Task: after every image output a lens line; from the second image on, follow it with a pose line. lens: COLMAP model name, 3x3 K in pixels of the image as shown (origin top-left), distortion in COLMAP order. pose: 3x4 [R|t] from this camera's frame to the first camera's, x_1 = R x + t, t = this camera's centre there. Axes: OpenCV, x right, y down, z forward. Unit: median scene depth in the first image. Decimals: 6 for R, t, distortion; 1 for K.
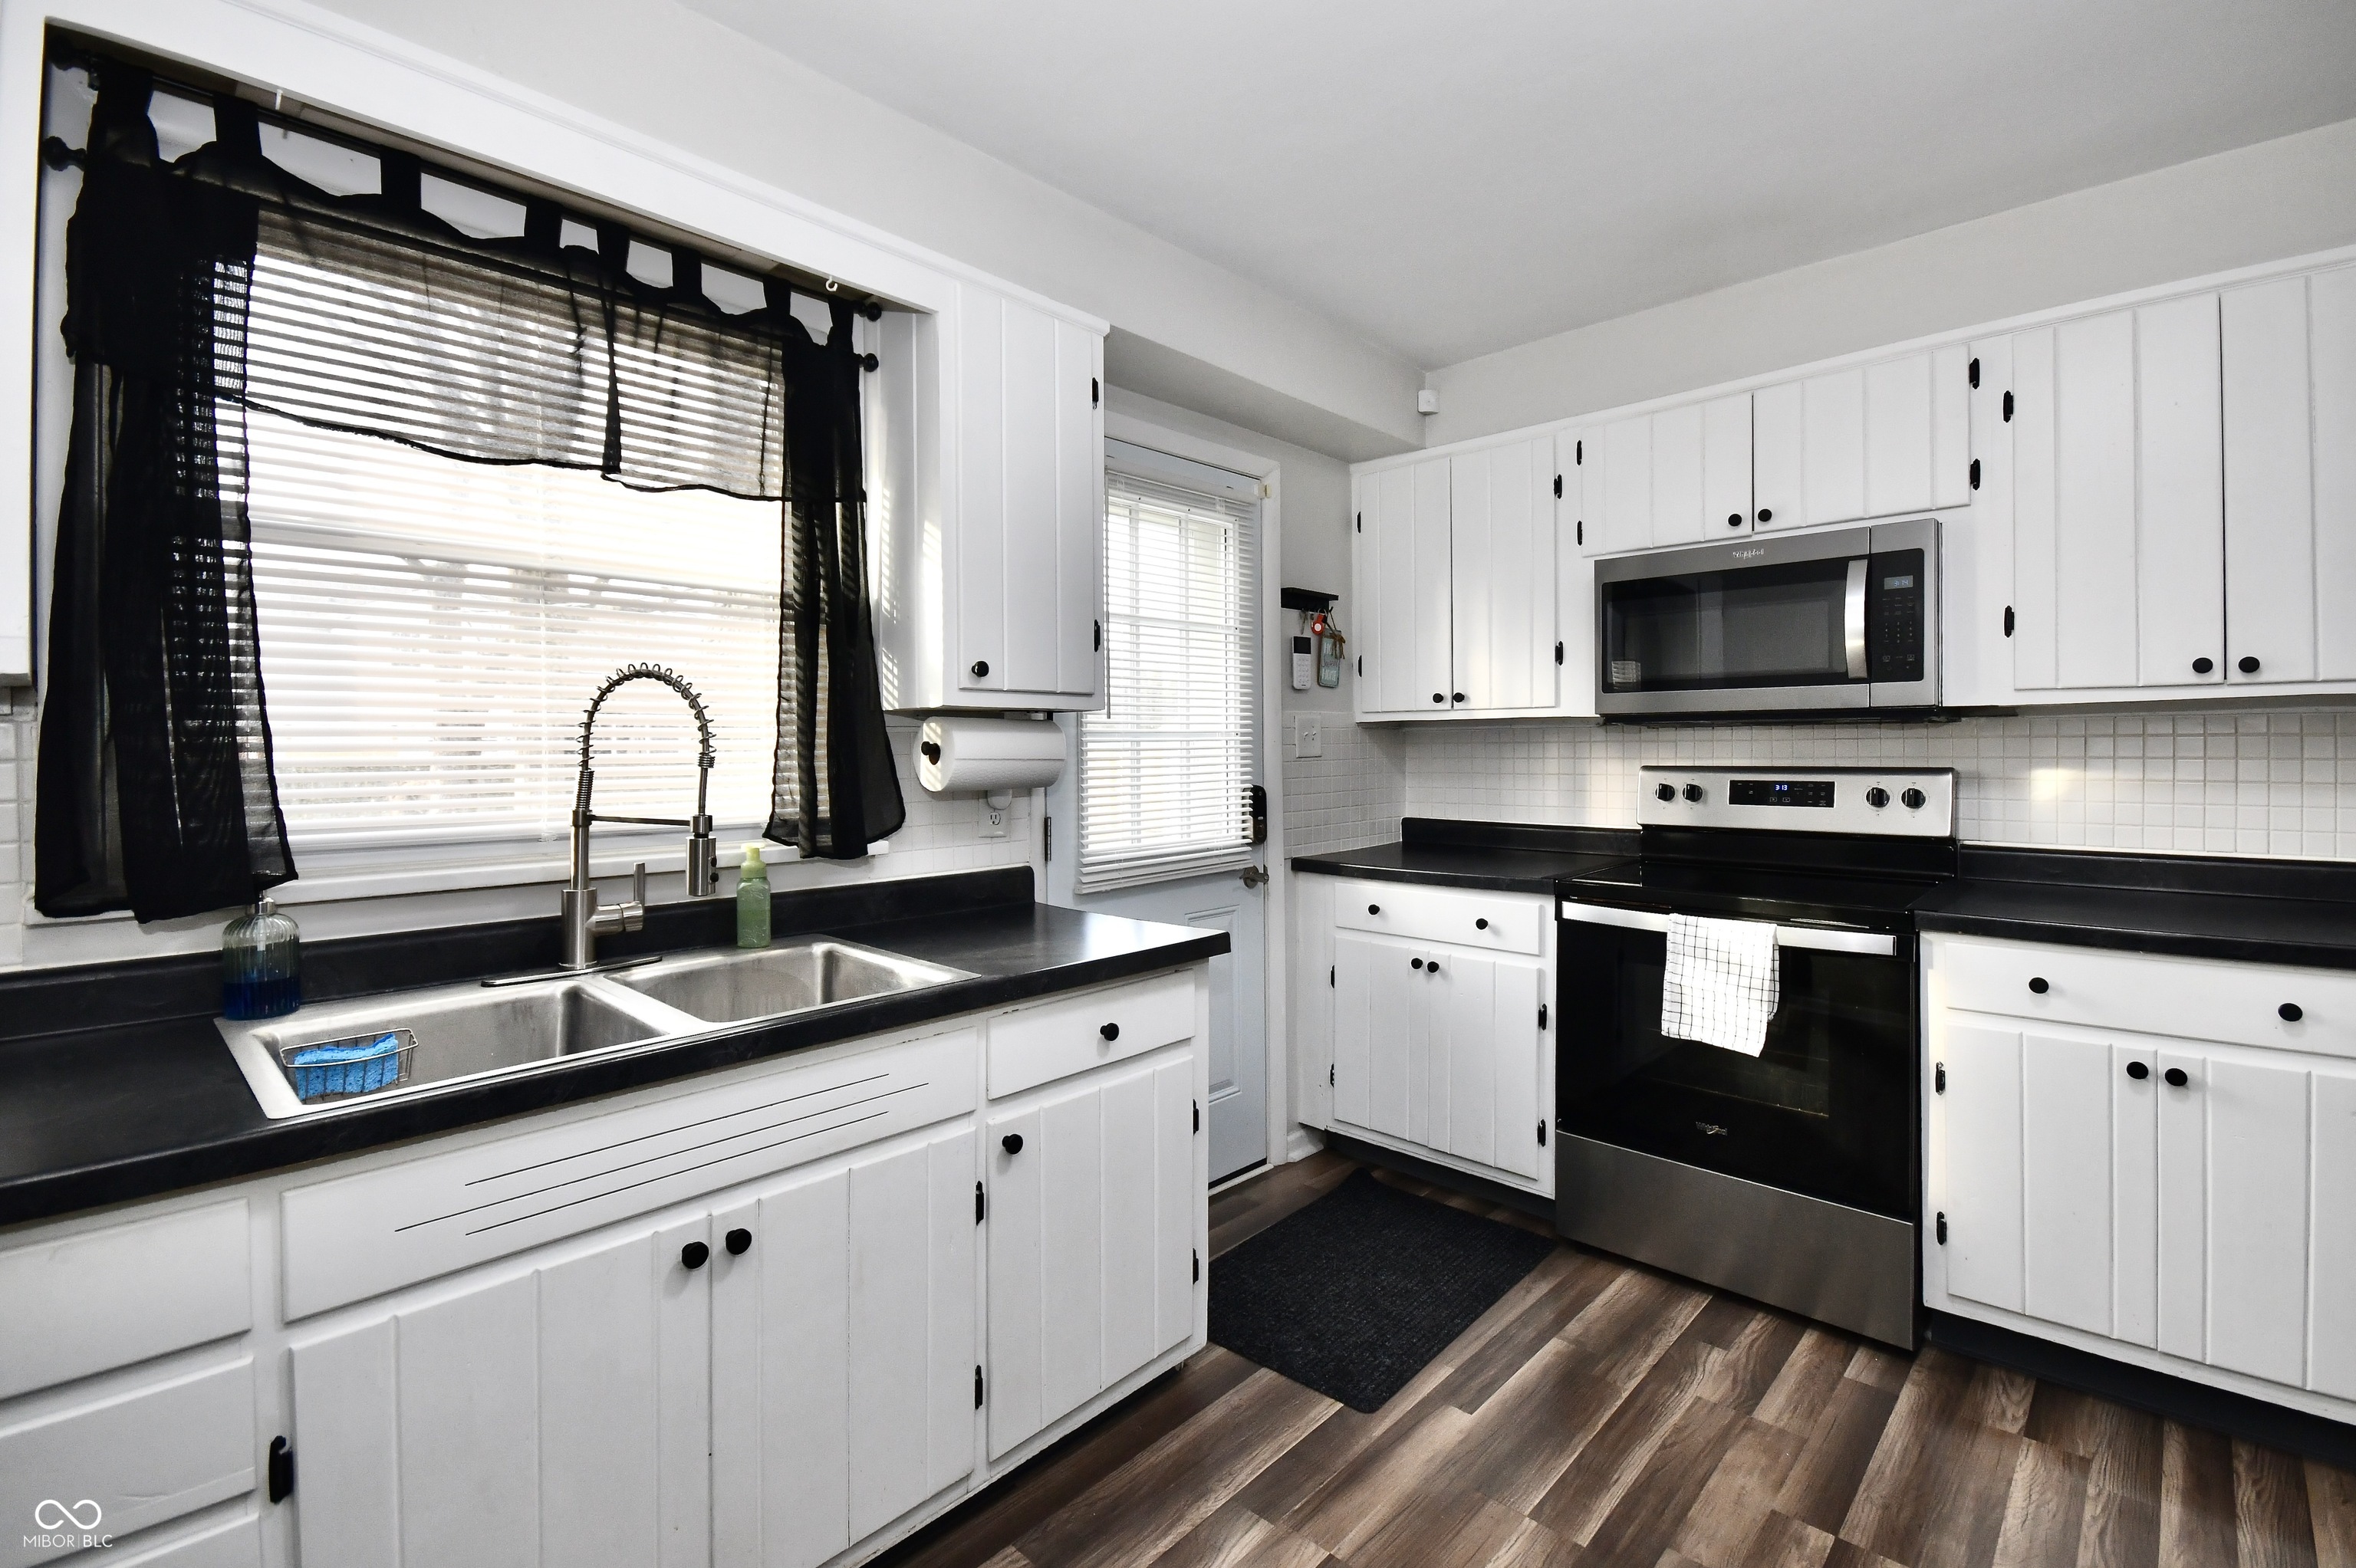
lens RADIAL K [[1050.5, 0, 1225.3], [0, 1050.5, 749.0], [0, 0, 1]] dist [0.009555, -0.011170]
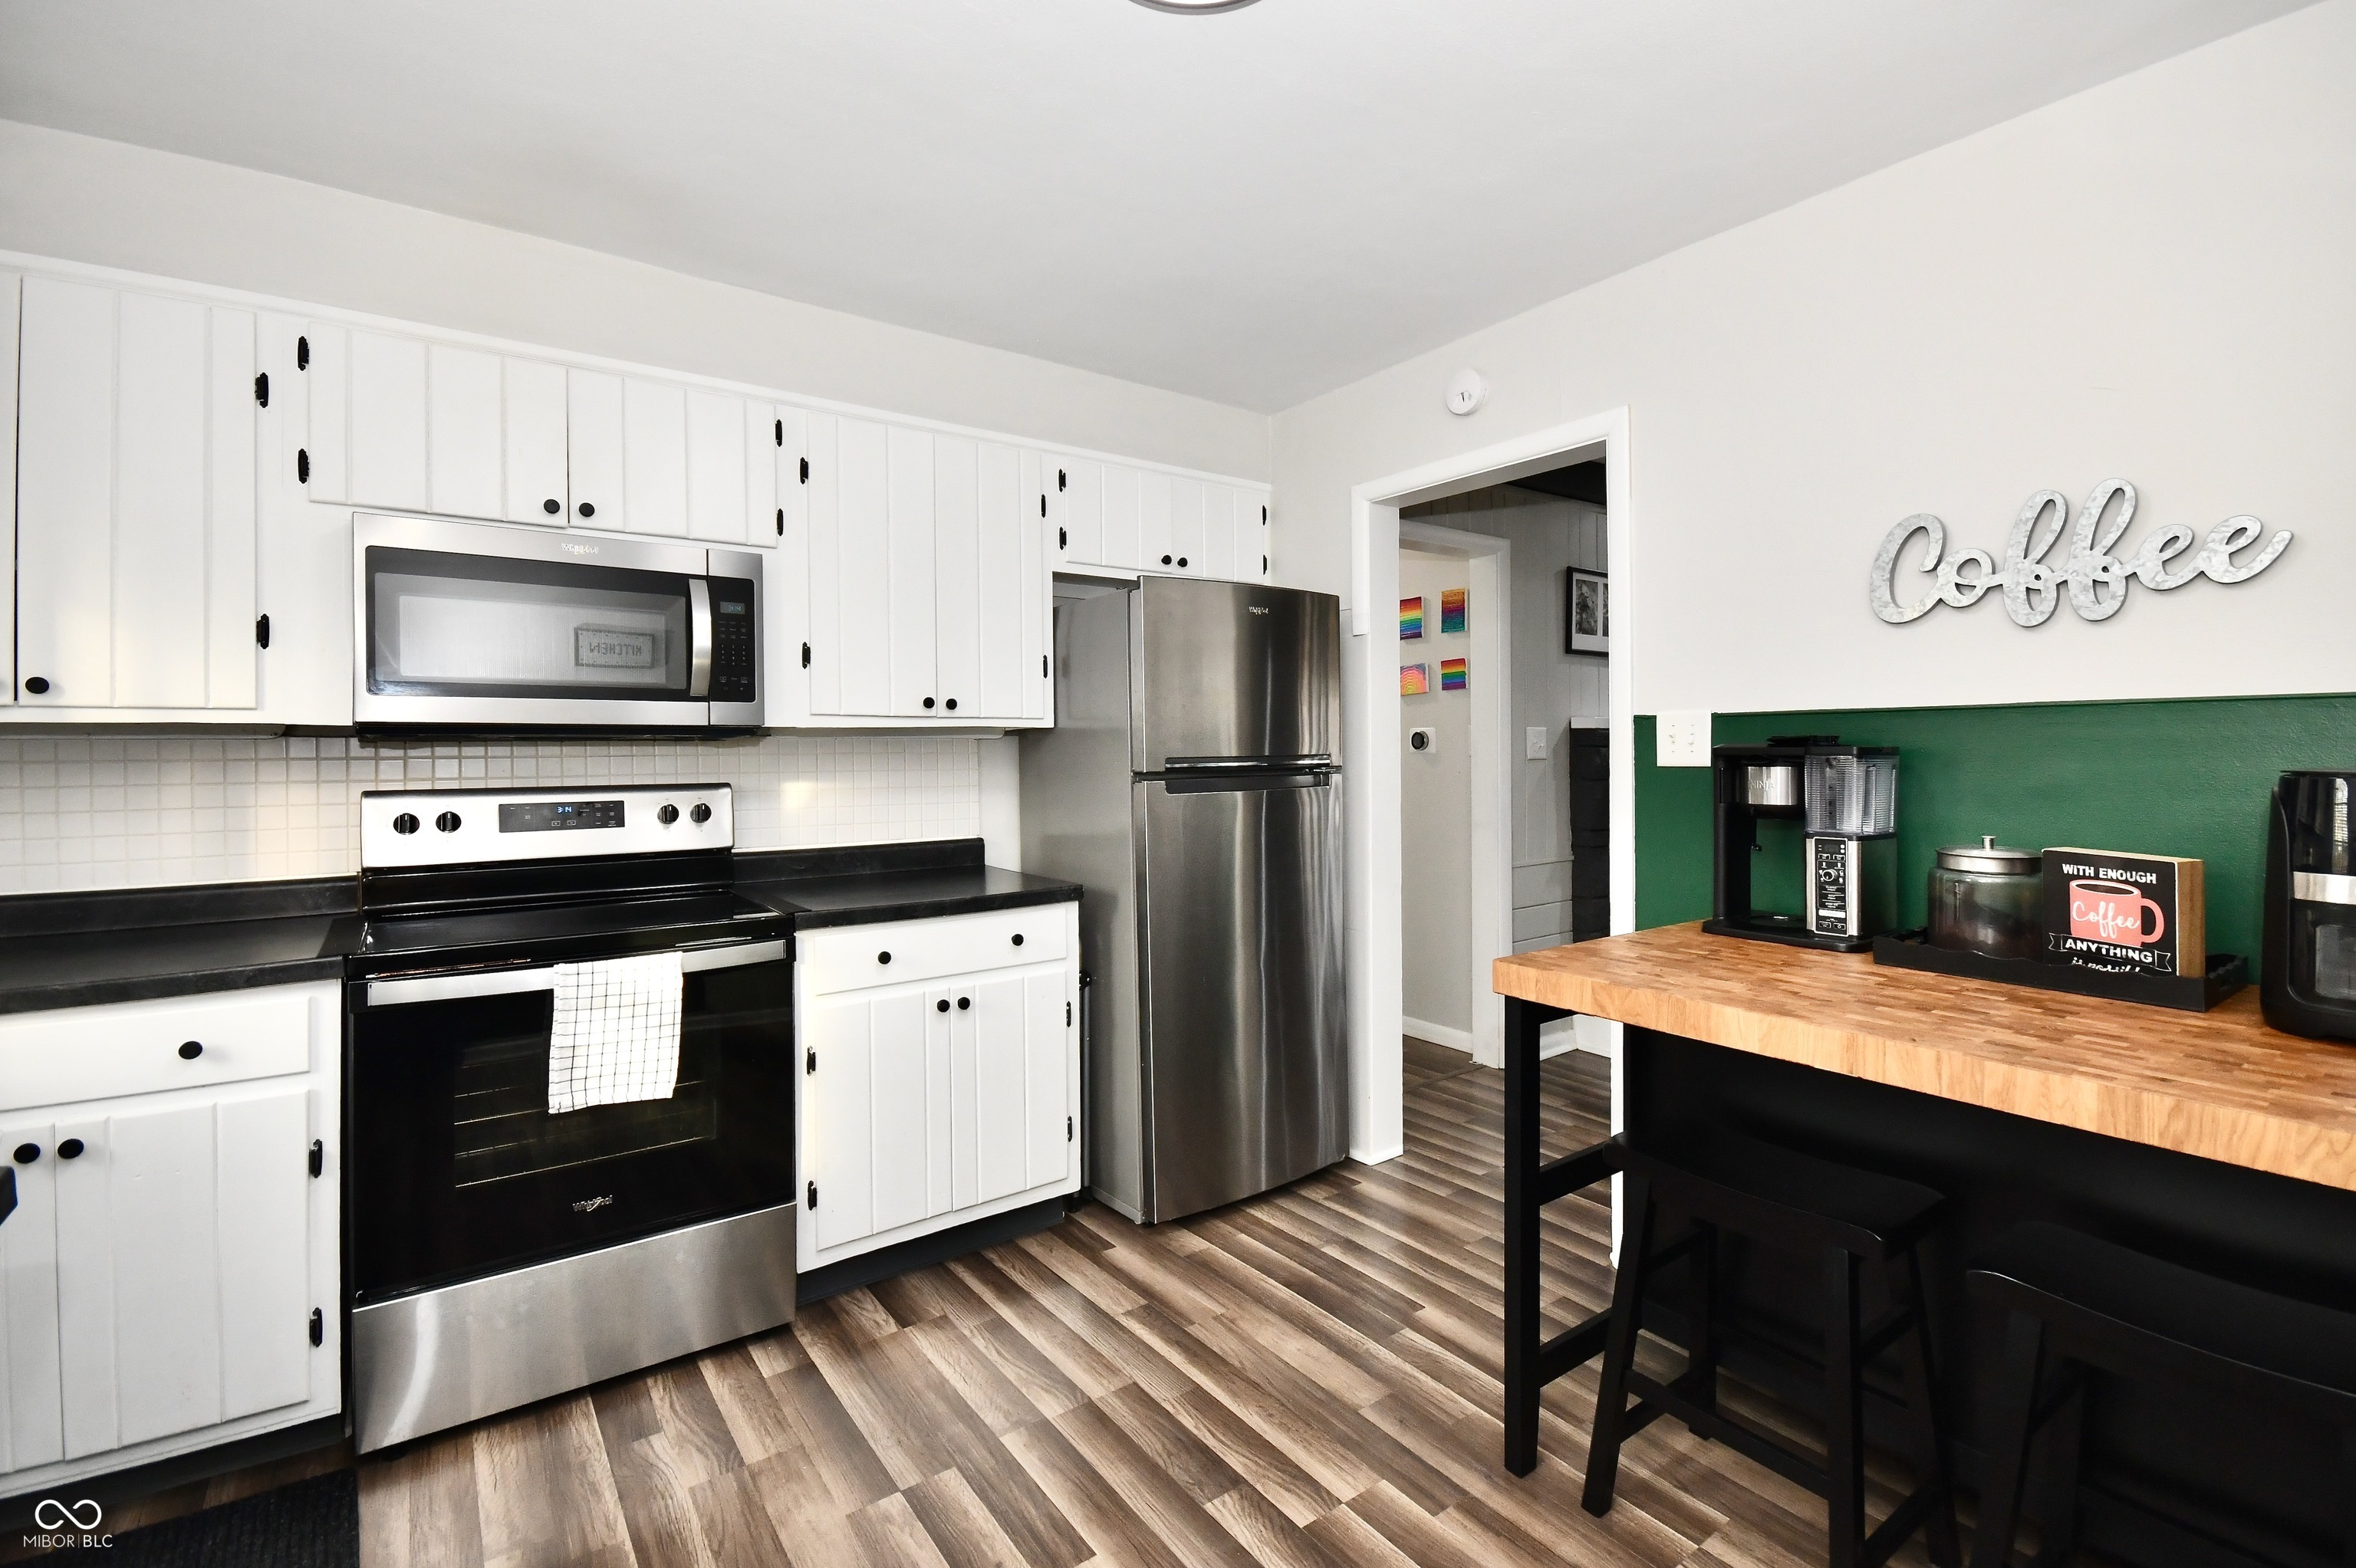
lens RADIAL K [[1050.5, 0, 1210.7], [0, 1050.5, 749.0], [0, 0, 1]] dist [0.009555, -0.011170]
pose [[0.185355, 0.007768, 0.982641, -0.316430], [0.008894, 0.999915, -0.009582, -0.002372], [-0.982631, 0.010516, 0.185270, 0.347473]]
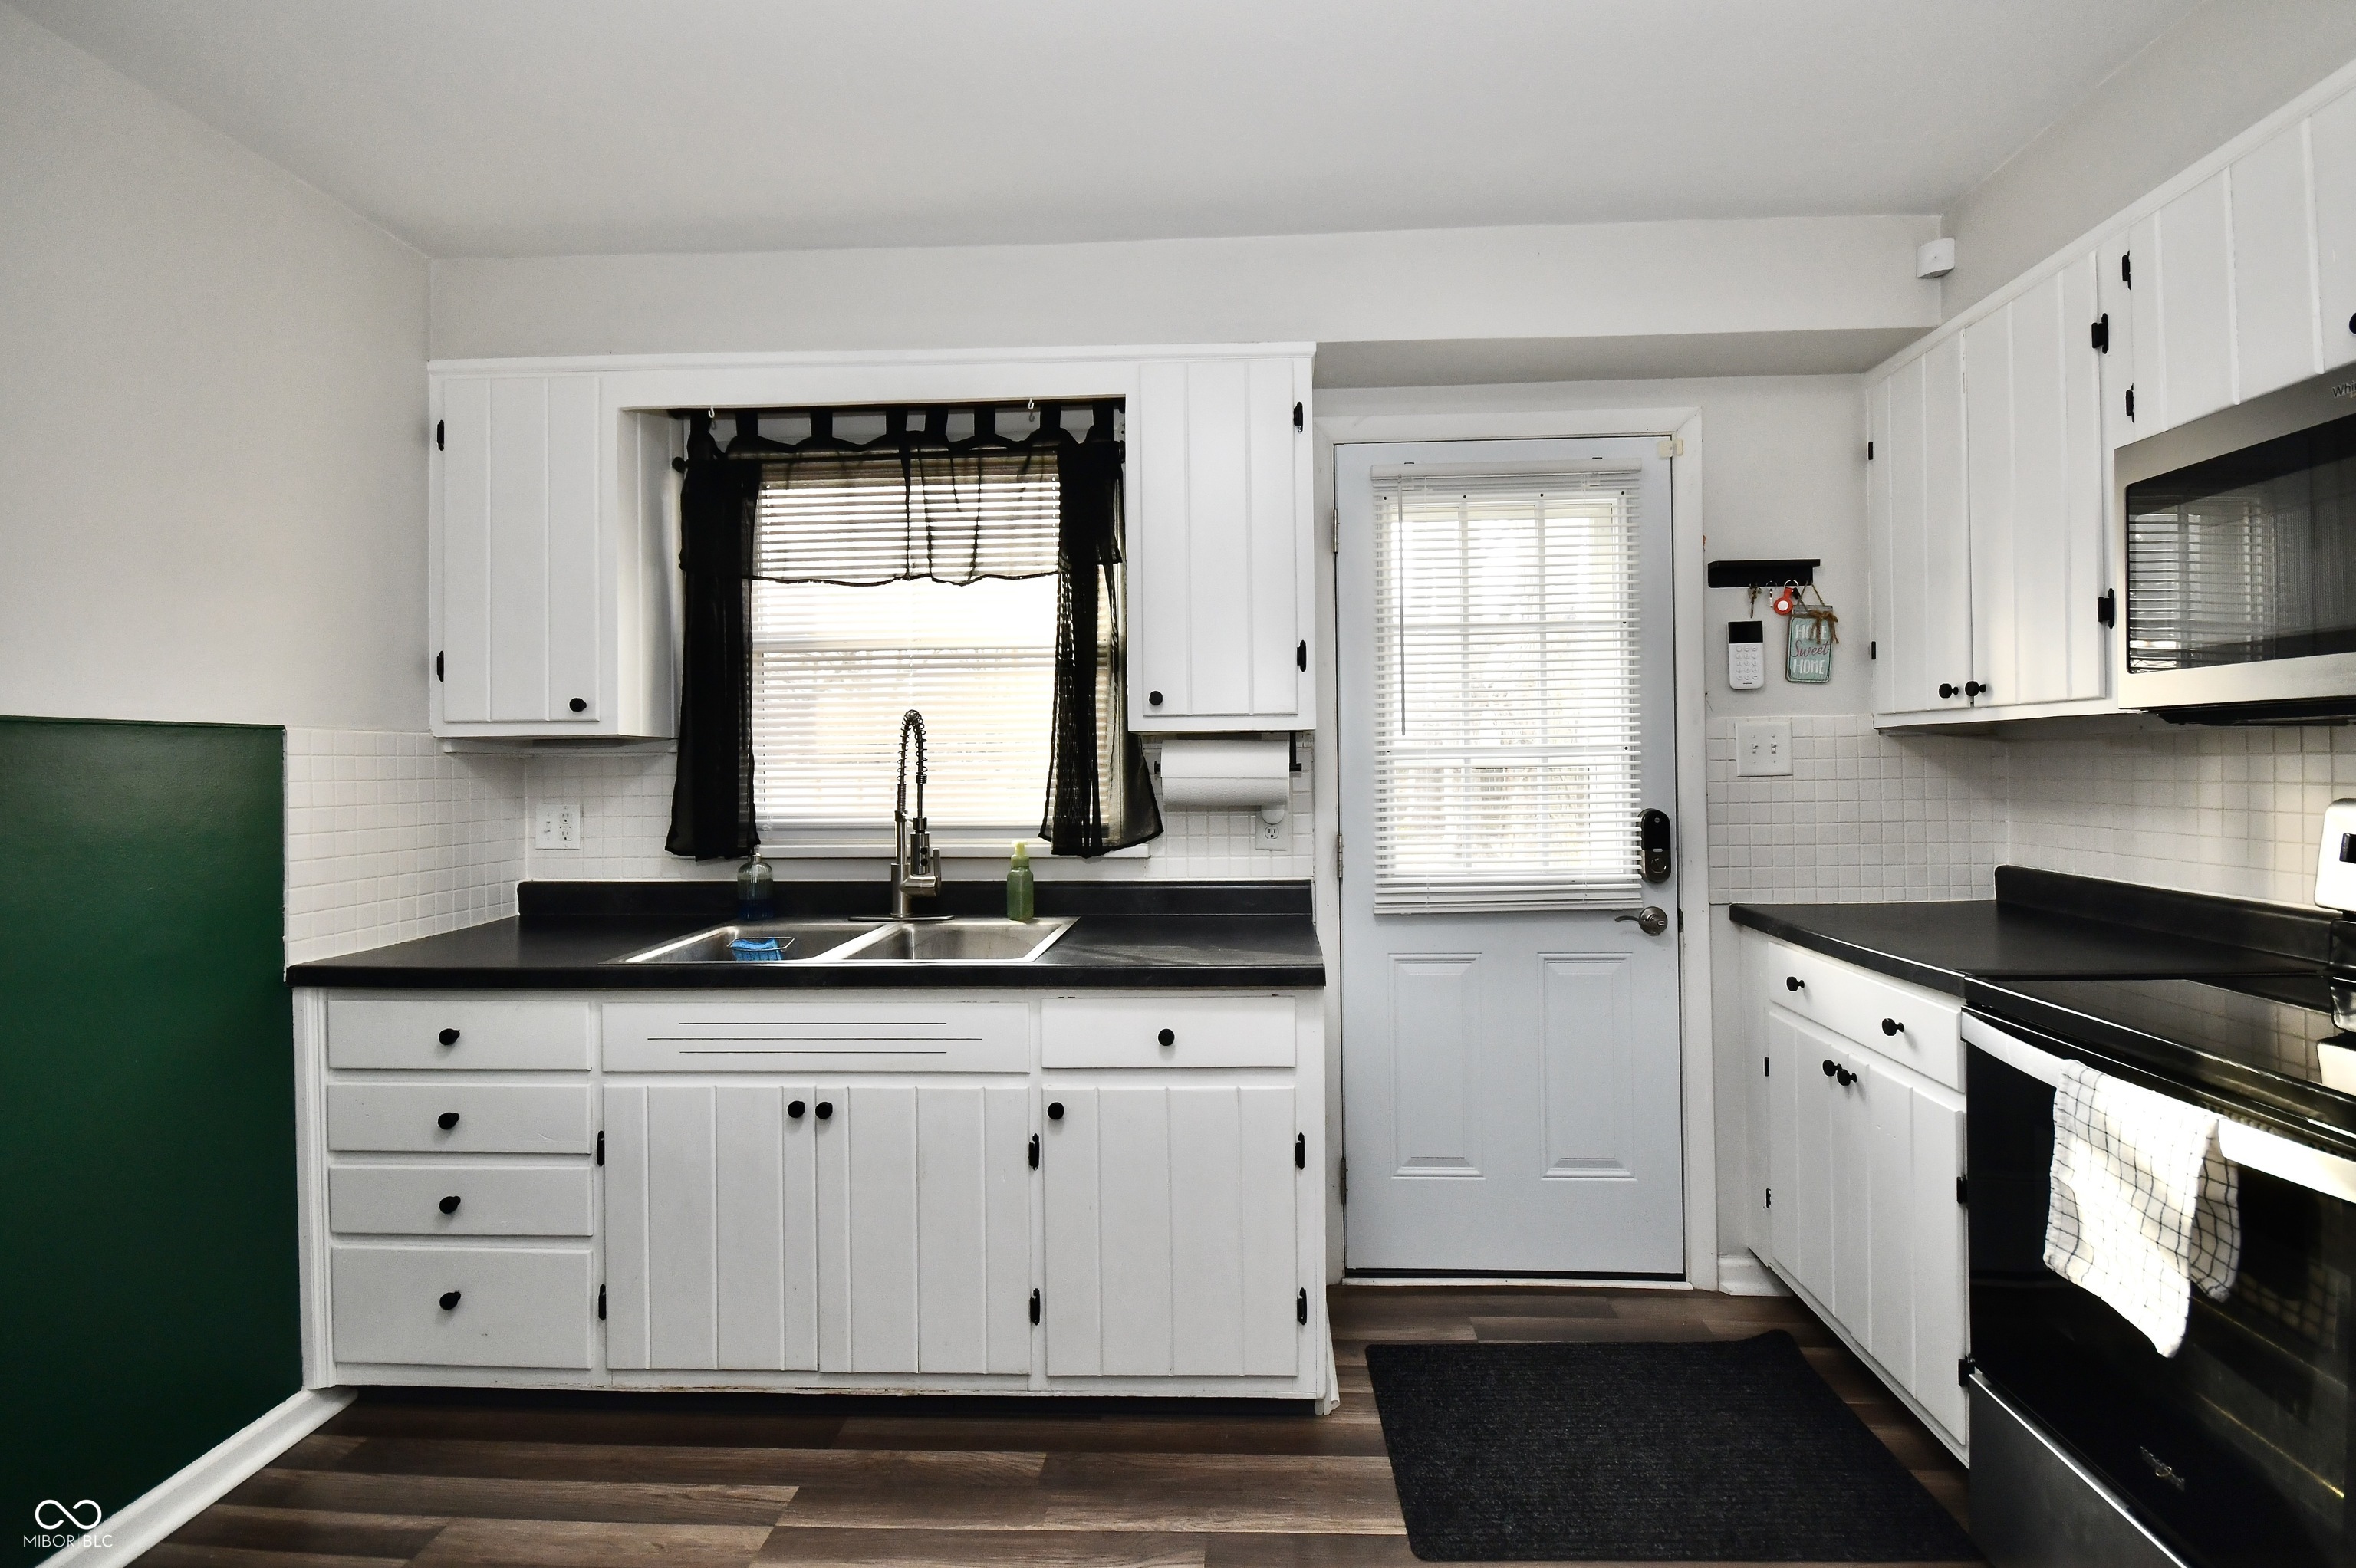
lens RADIAL K [[1050.5, 0, 1221.8], [0, 1050.5, 754.6], [0, 0, 1]] dist [0.009555, -0.011170]
pose [[0.638836, -0.005720, -0.769322, 0.596475], [0.003989, 0.999984, -0.004123, -0.009177], [0.769333, -0.000435, 0.638848, 0.292627]]
